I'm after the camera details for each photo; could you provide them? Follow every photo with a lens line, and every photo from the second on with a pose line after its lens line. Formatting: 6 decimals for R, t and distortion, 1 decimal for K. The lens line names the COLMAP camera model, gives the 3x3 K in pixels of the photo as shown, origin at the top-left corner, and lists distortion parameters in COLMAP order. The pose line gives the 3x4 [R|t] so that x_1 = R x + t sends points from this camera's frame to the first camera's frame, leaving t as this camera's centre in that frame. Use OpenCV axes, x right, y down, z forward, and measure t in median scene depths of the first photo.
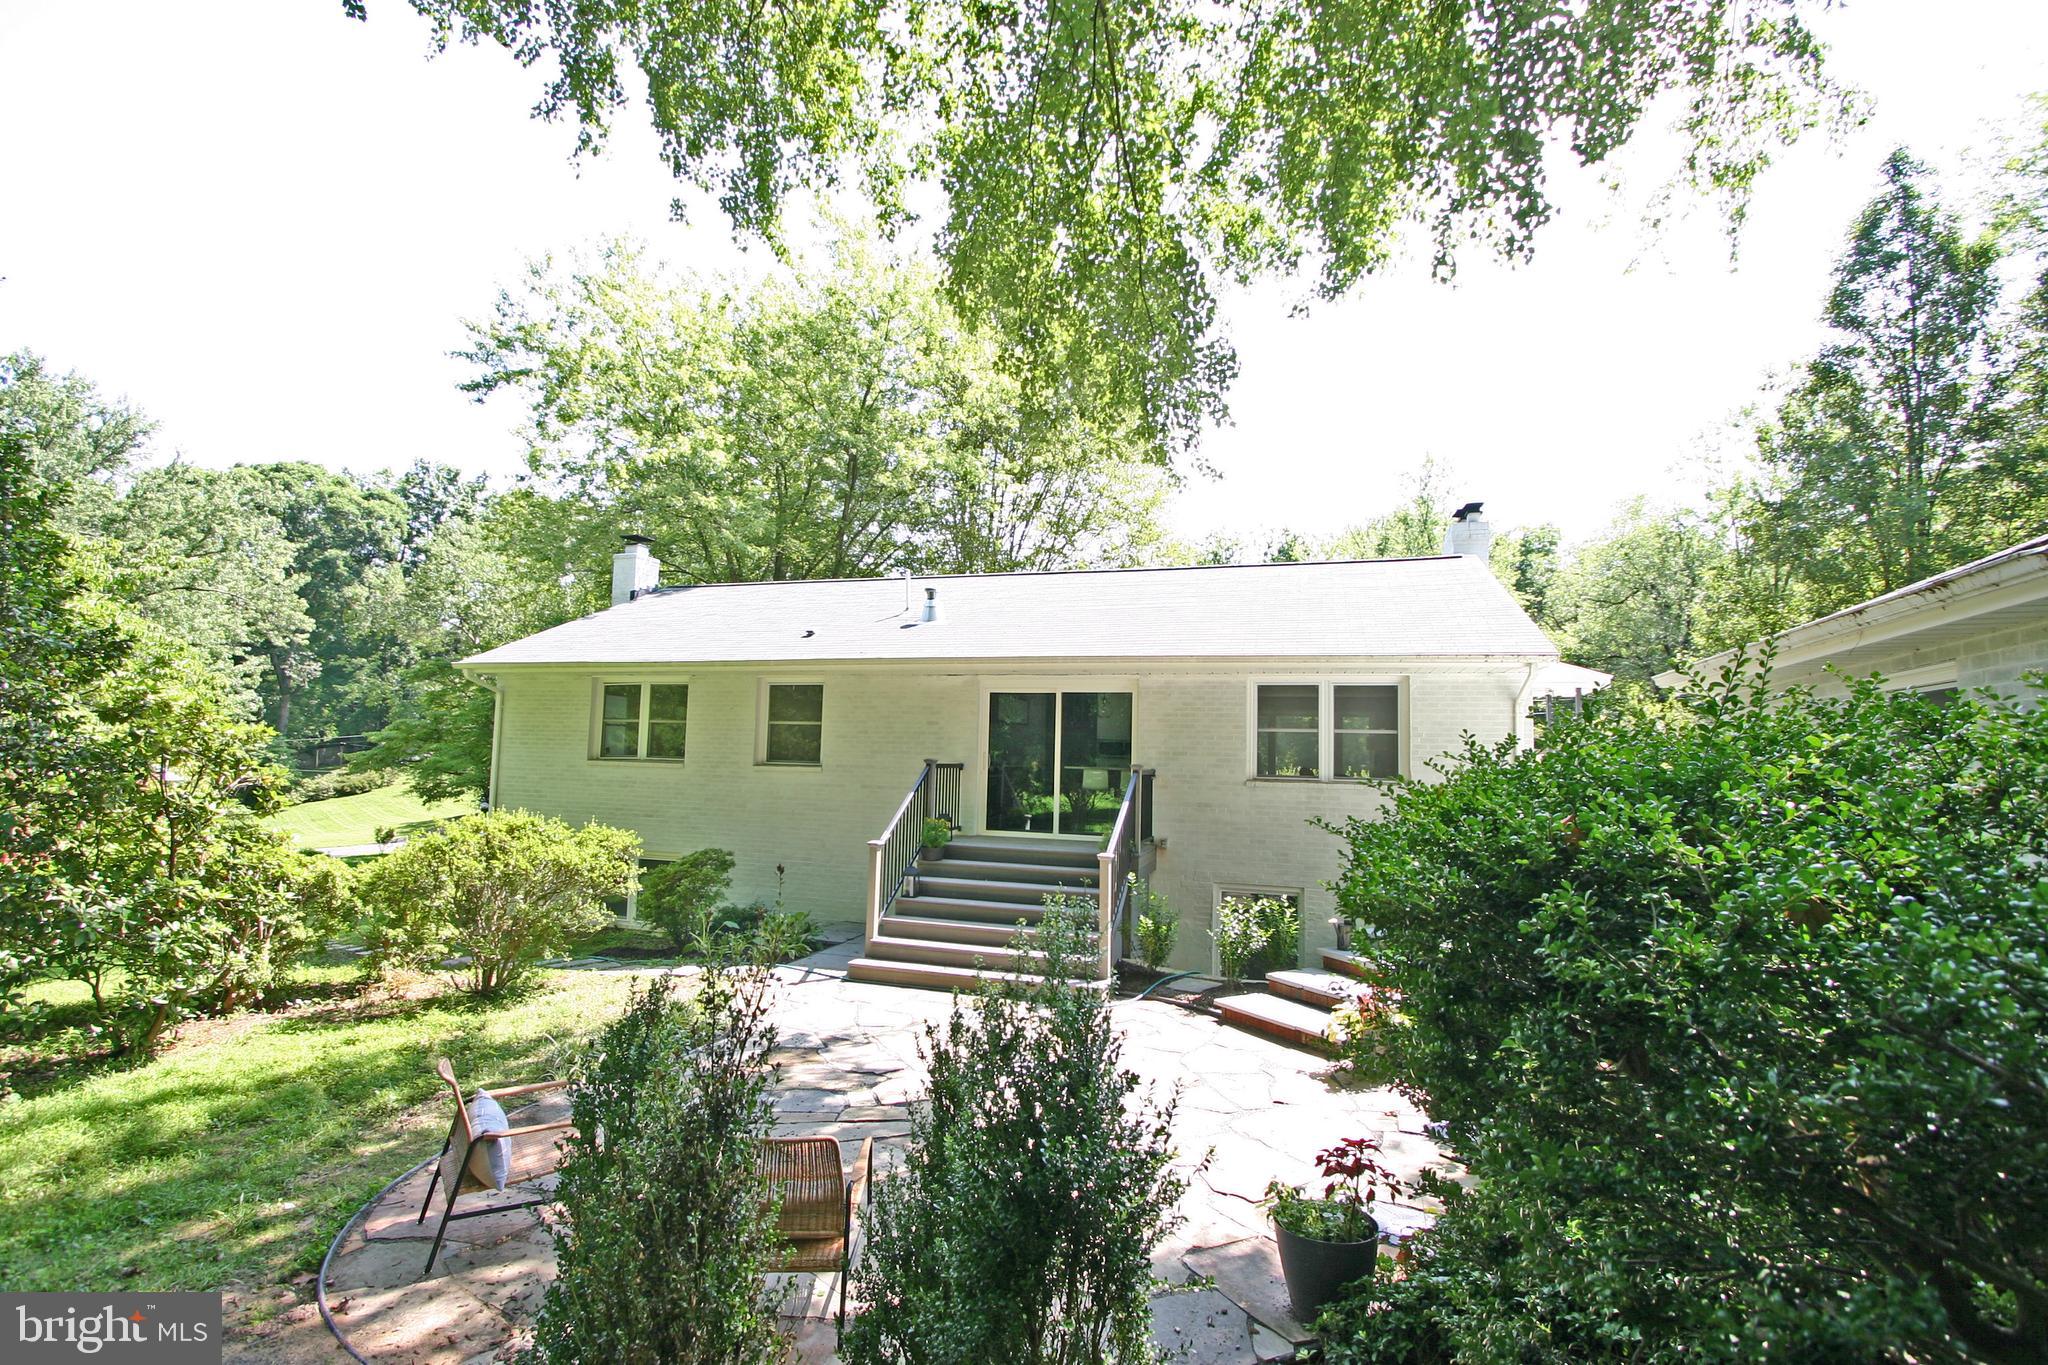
lens RADIAL K [[953.0, 0, 1024.0], [0, 953.0, 682.5], [0, 0, 1]] dist [0.002336, 0.000604]
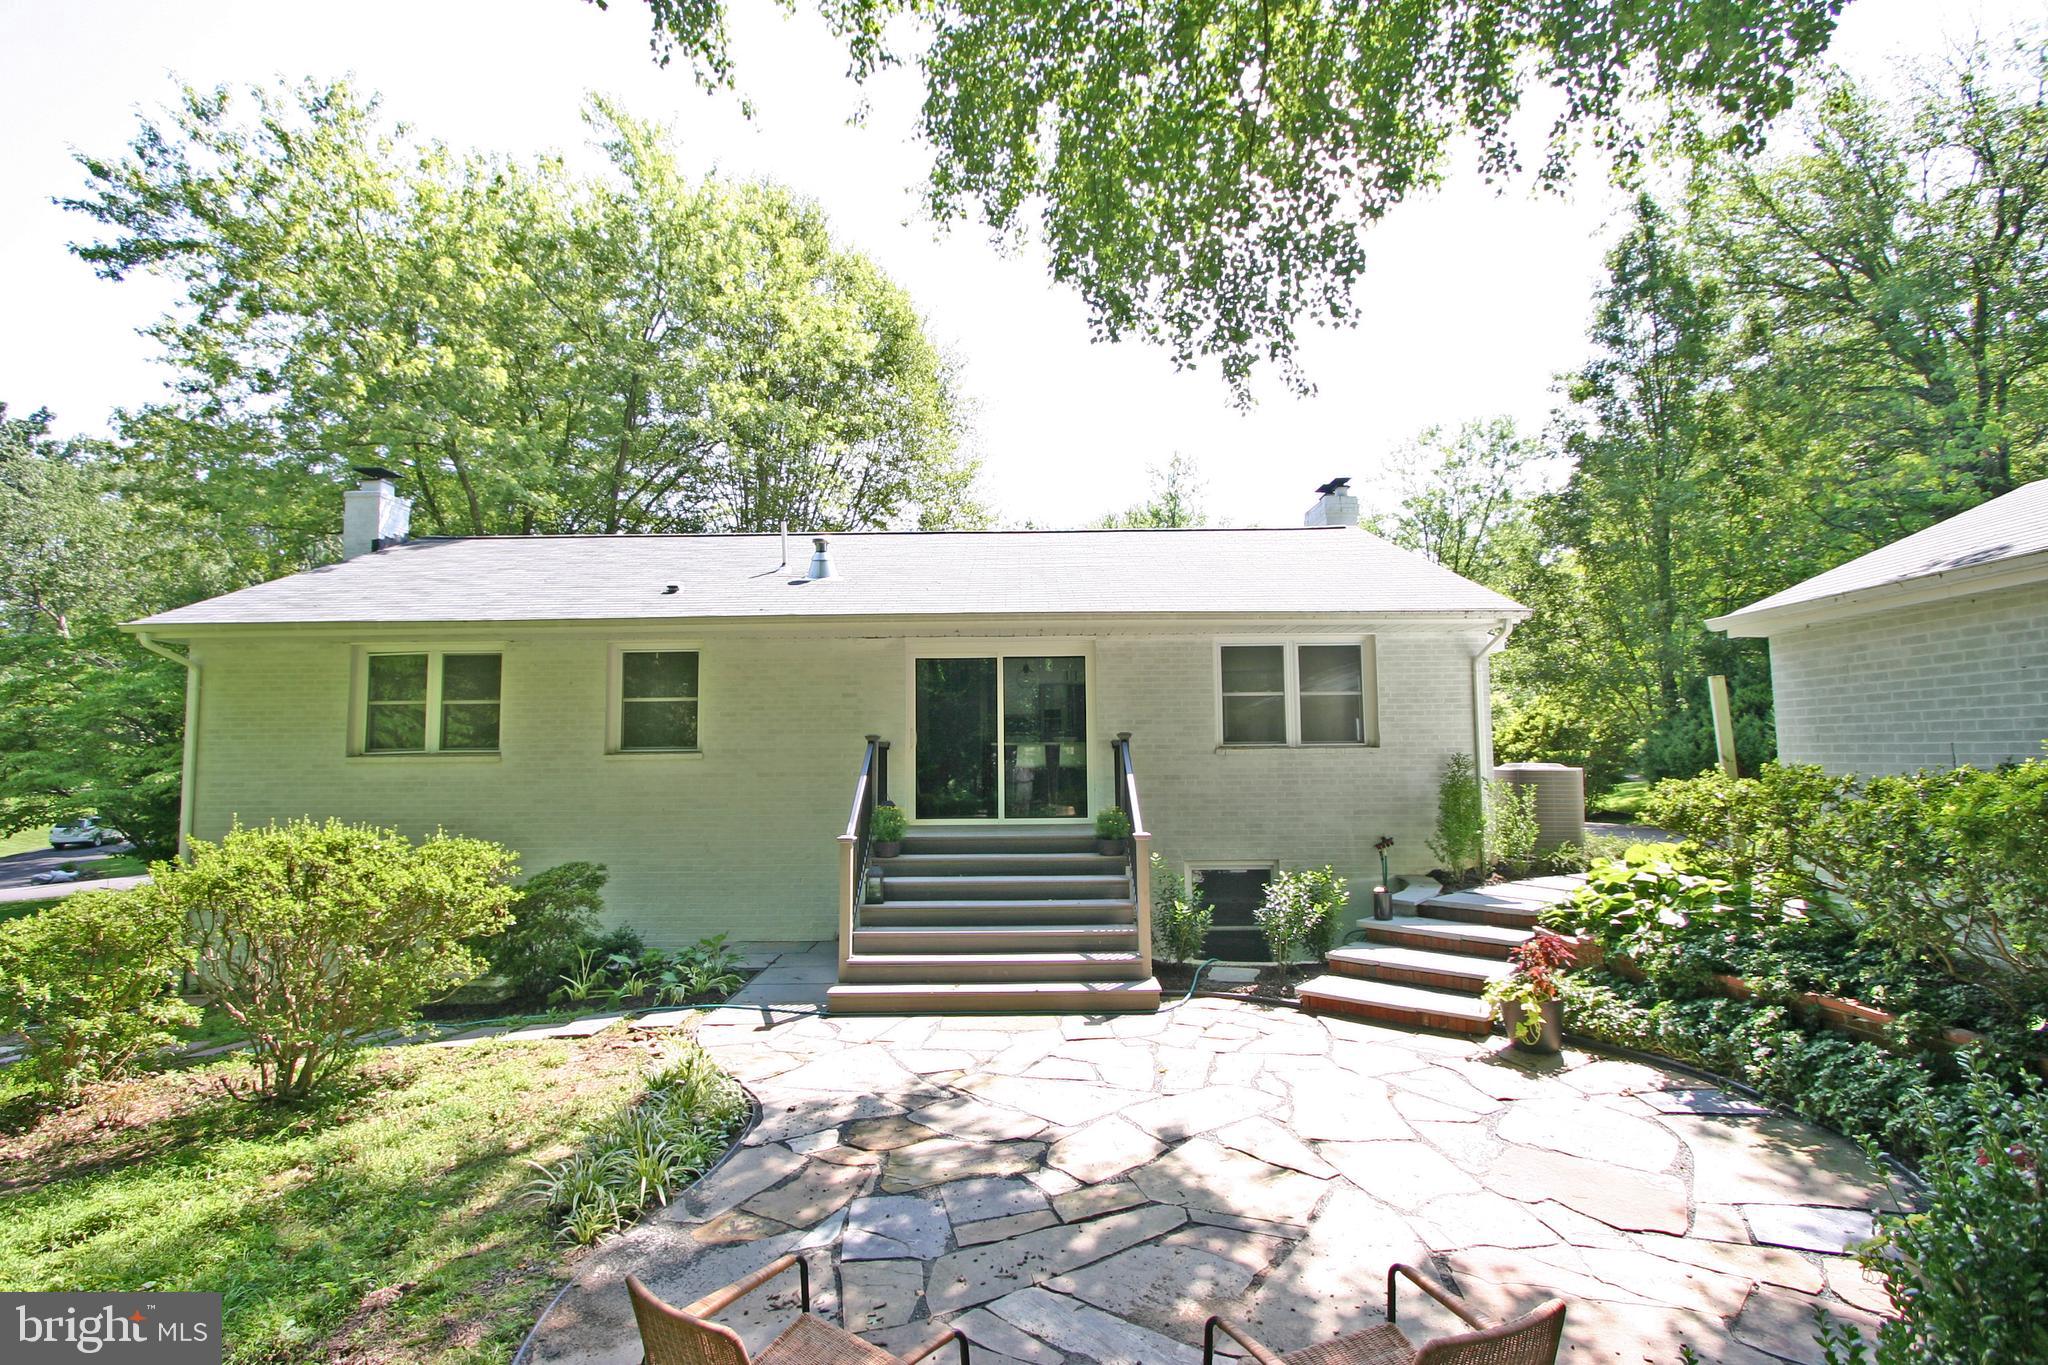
lens RADIAL K [[938.6, 0, 1024.0], [0, 938.6, 682.5], [0, 0, 1]] dist [-0.014857, 0.007161]
pose [[0.951670, -0.011135, 0.306919, -0.194550], [0.009745, 0.999934, 0.006060, 0.026933], [-0.306966, -0.002777, 0.951716, 0.162771]]
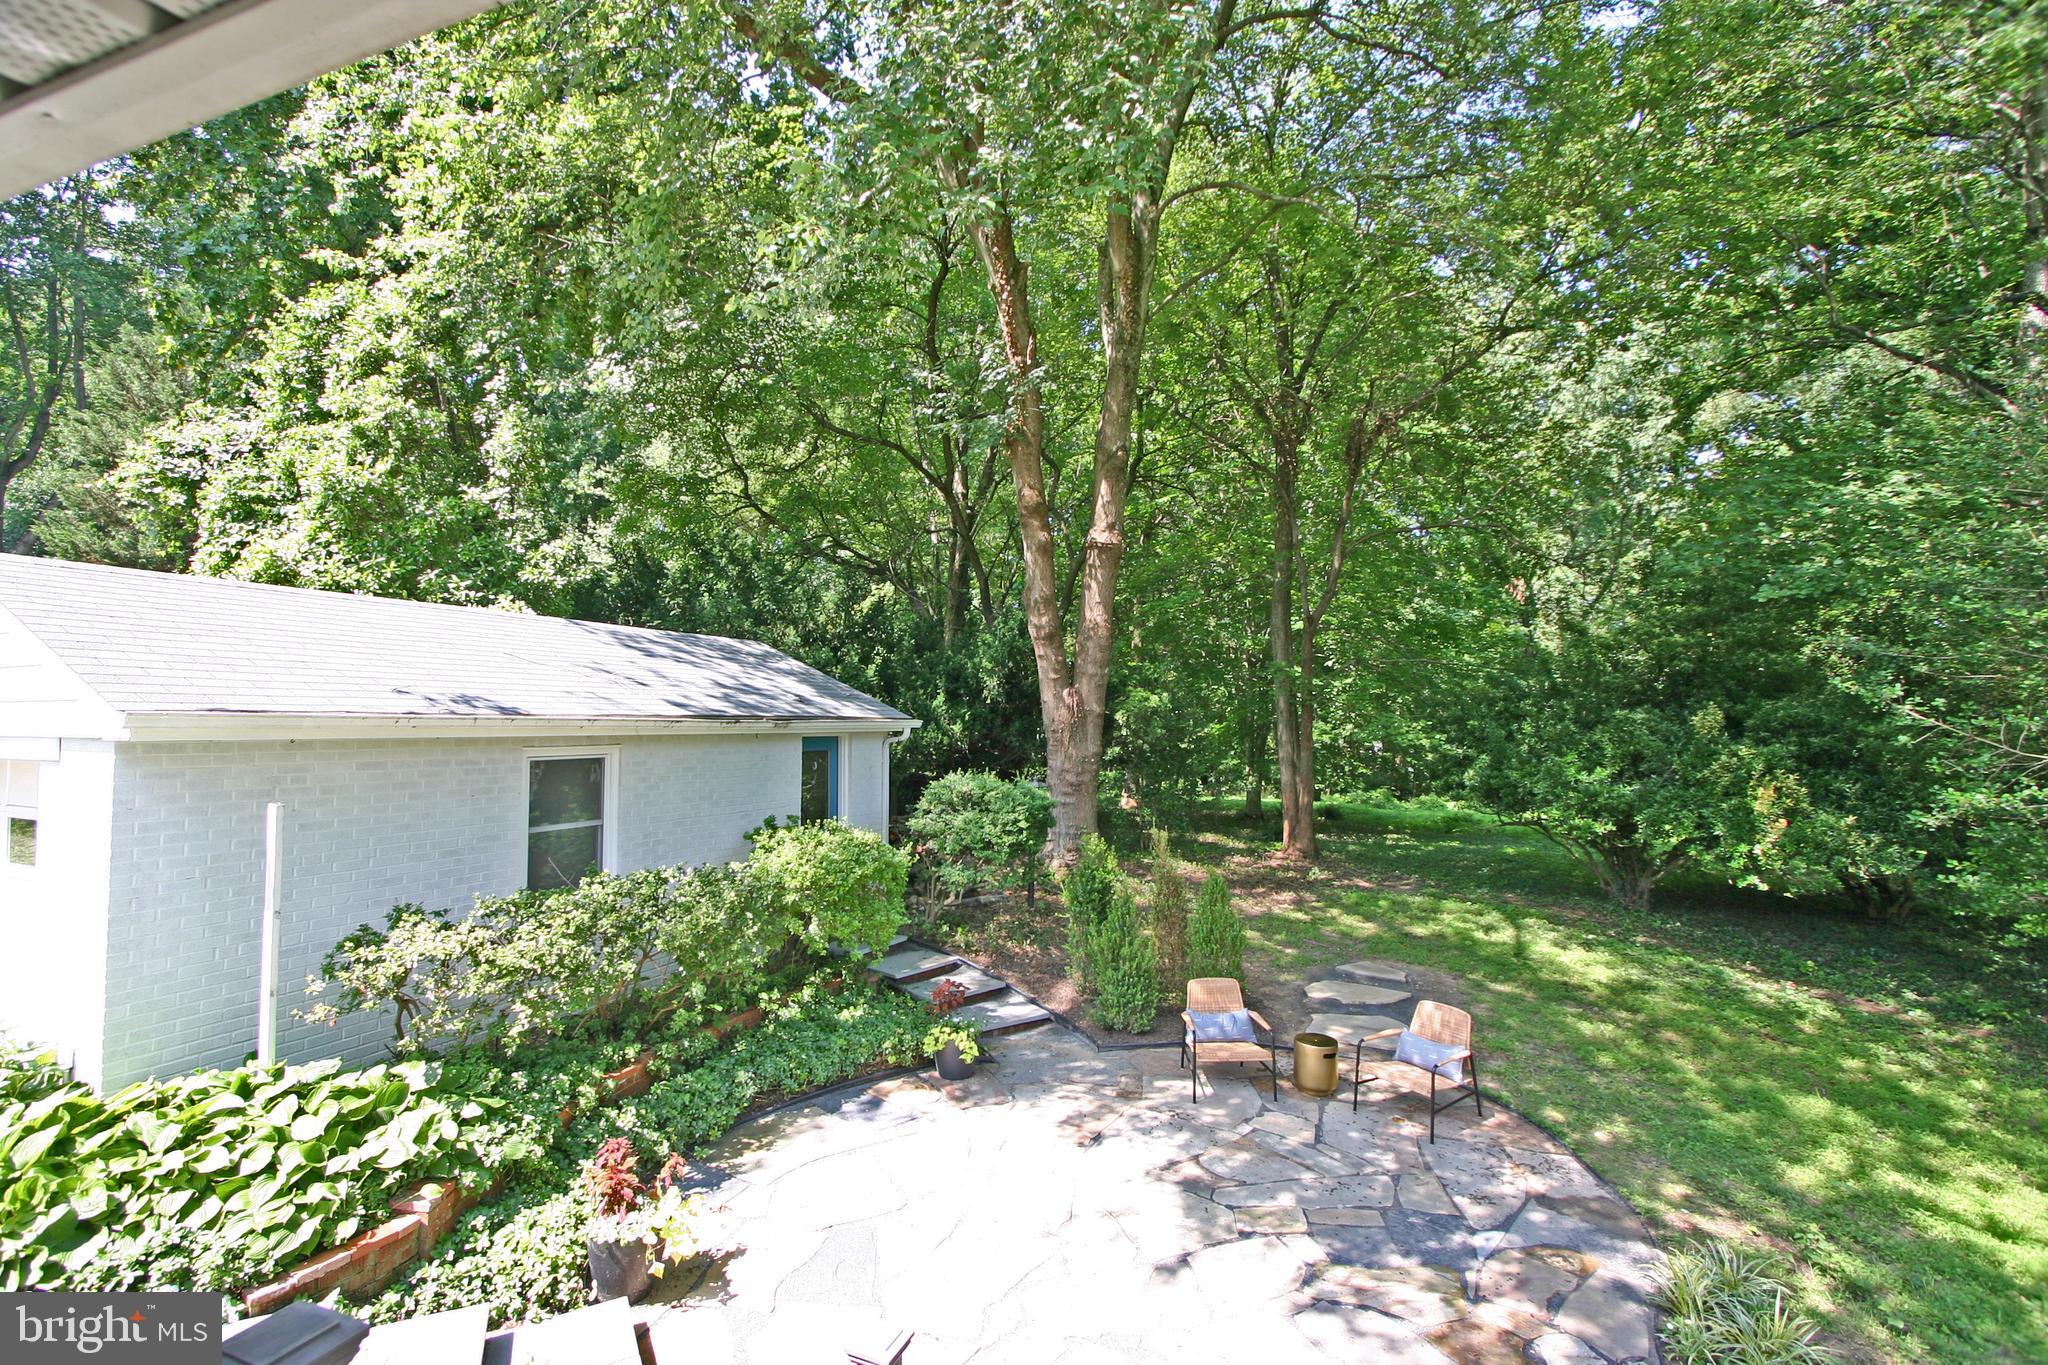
lens RADIAL K [[938.6, 0, 1024.0], [0, 938.6, 682.5], [0, 0, 1]] dist [-0.014857, 0.007161]
pose [[-0.998487, -0.024028, 0.049451, 0.025668], [-0.029551, 0.993021, -0.114178, 0.014616], [-0.046363, -0.115466, -0.992229, 0.927374]]
